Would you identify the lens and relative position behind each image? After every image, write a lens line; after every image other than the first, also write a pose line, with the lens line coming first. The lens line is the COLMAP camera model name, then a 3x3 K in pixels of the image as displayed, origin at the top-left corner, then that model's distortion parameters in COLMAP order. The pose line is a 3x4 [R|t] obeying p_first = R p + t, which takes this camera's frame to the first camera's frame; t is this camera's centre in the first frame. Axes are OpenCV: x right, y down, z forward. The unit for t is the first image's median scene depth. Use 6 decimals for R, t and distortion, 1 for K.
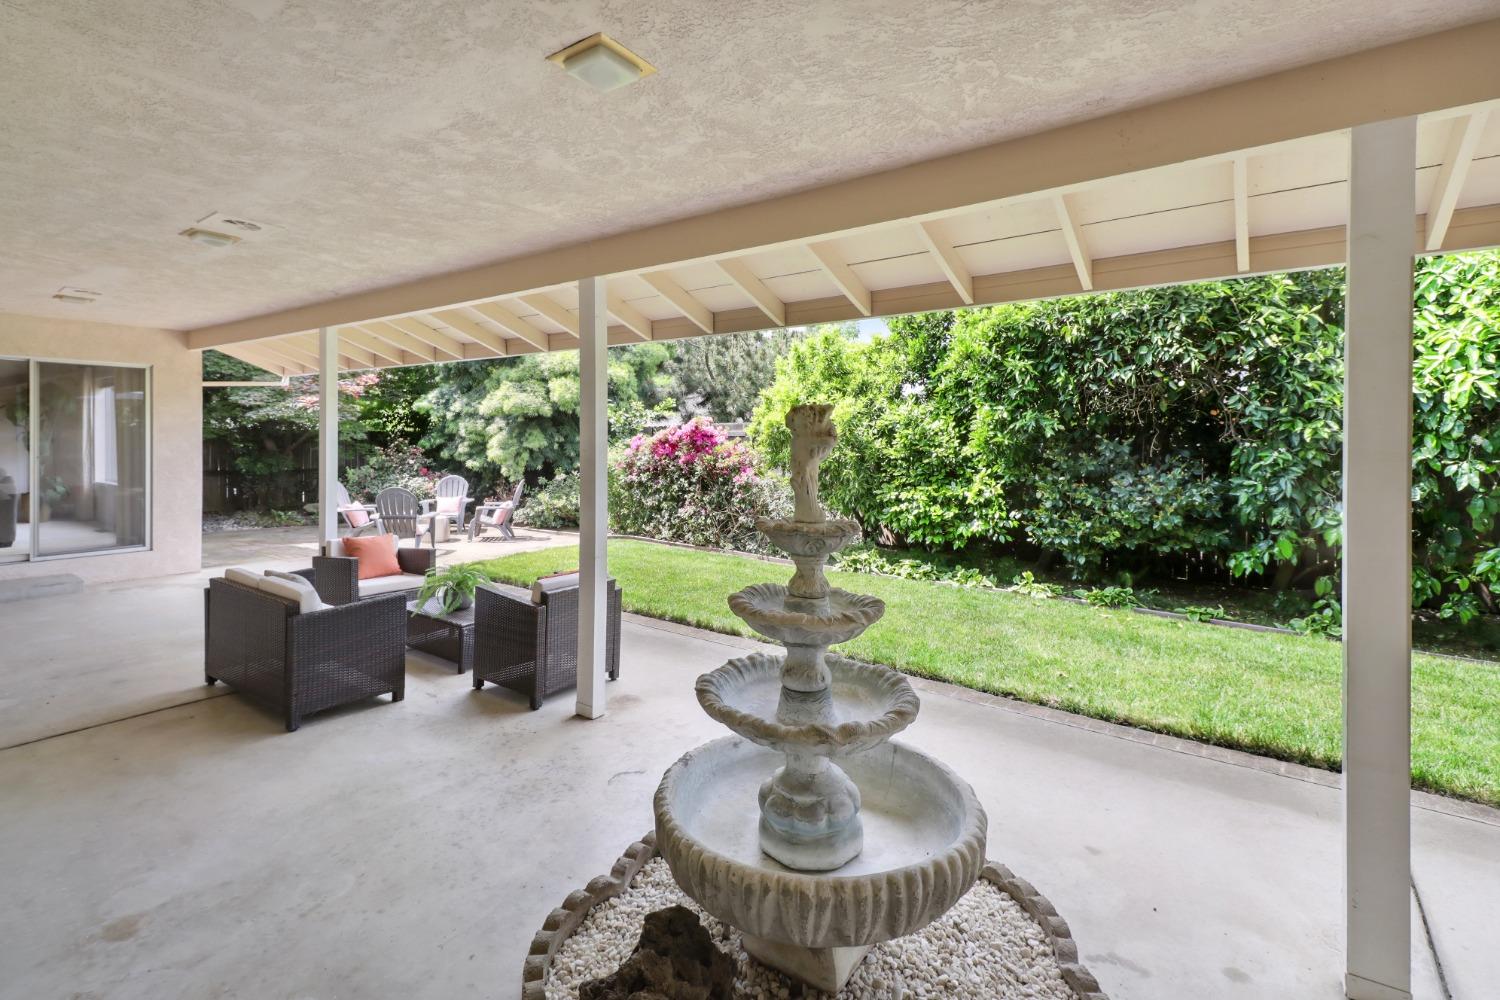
lens RADIAL K [[691.9, 0, 718.4], [0, 691.9, 426.2], [0, 0, 1]] dist [0.022522, -0.008580]
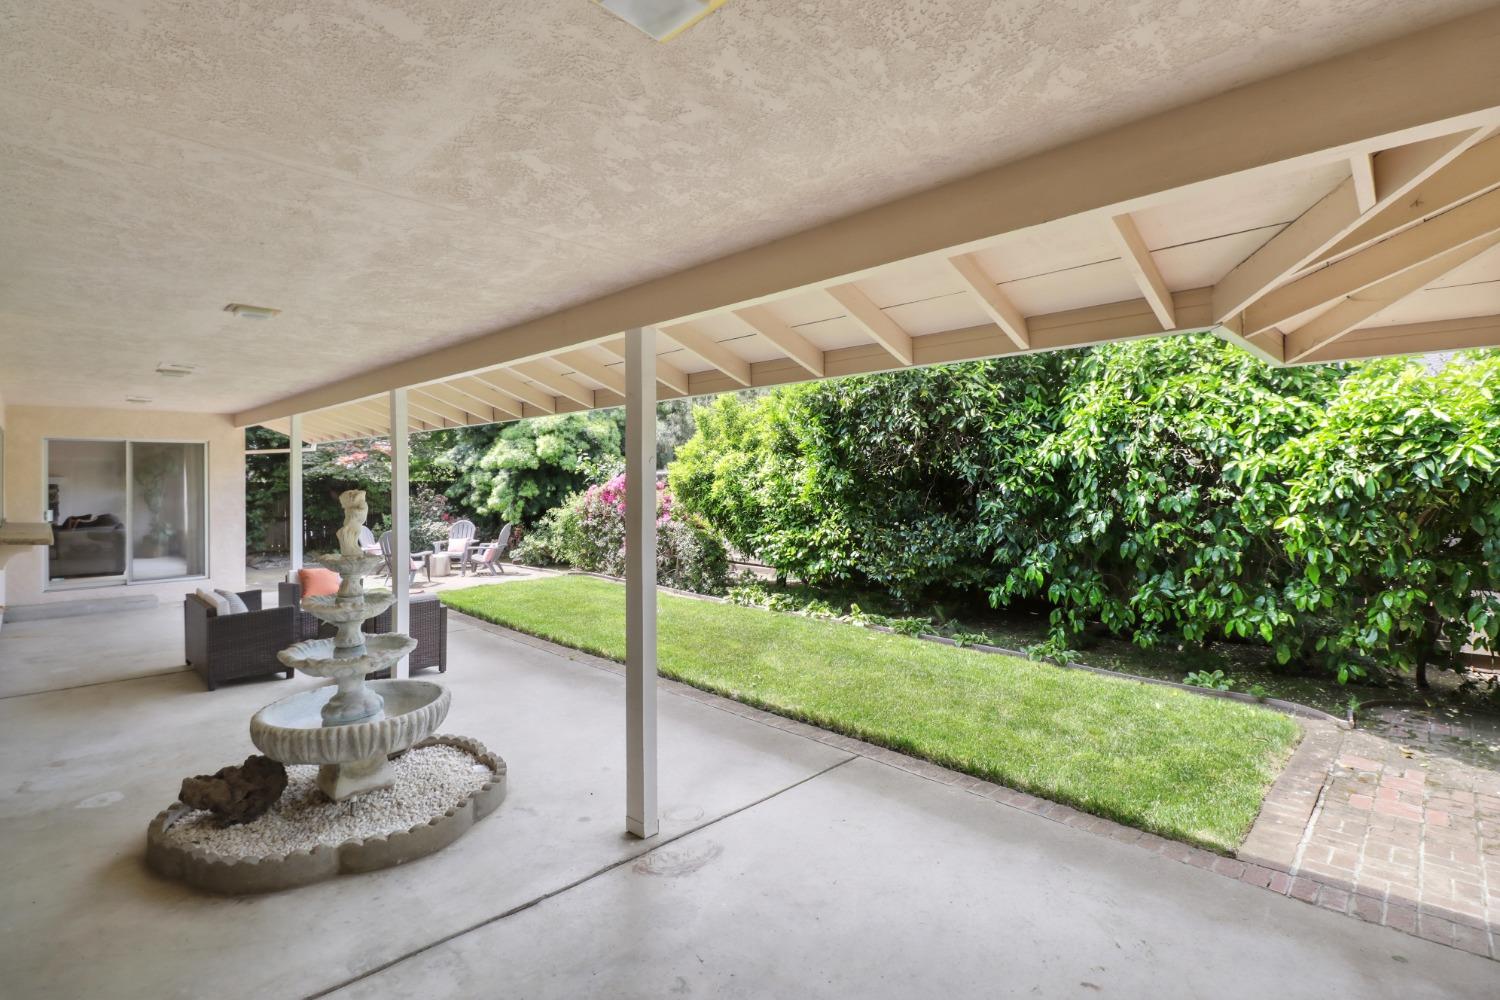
lens RADIAL K [[691.9, 0, 698.5], [0, 691.9, 459.1], [0, 0, 1]] dist [0.022522, -0.008580]
pose [[0.986310, -0.017710, -0.163948, 0.269632], [0.016033, 0.999805, -0.011546, -0.017075], [0.164121, 0.008759, 0.986401, -0.135822]]
